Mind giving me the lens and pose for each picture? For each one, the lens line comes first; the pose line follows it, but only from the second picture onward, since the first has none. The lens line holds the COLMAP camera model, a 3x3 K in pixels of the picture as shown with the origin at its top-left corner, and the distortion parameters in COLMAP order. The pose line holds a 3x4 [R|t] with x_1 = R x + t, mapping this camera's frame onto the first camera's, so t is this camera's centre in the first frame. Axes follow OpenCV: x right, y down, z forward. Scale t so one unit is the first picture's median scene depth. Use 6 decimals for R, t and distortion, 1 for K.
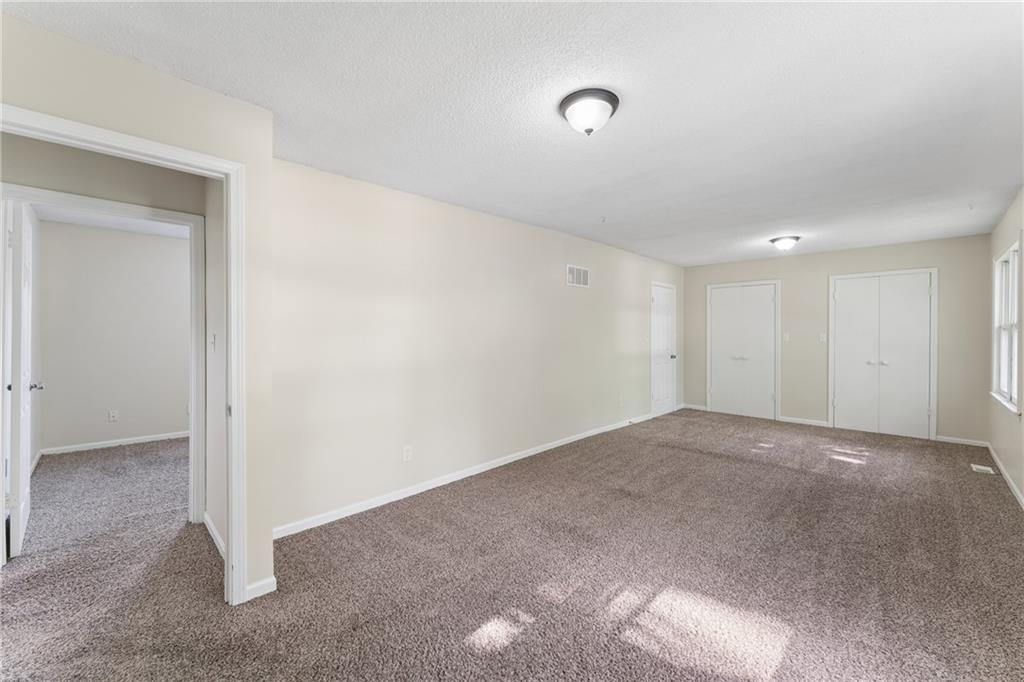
lens RADIAL K [[416.4, 0, 507.8], [0, 416.4, 337.9], [0, 0, 1]] dist [-0.004602, 0.000260]
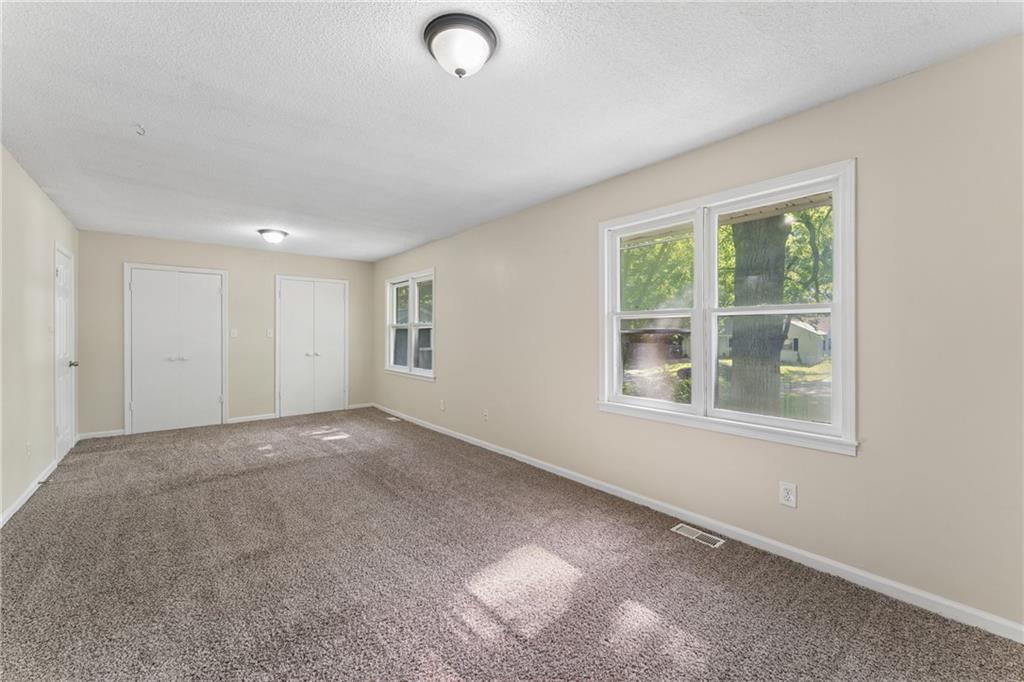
lens RADIAL K [[416.4, 0, 508.7], [0, 416.4, 333.8], [0, 0, 1]] dist [-0.004602, 0.000260]
pose [[0.081436, -0.004388, 0.996669, -0.270992], [0.011392, 0.999929, 0.003471, 0.004950], [-0.996613, 0.011071, 0.081480, 0.379579]]
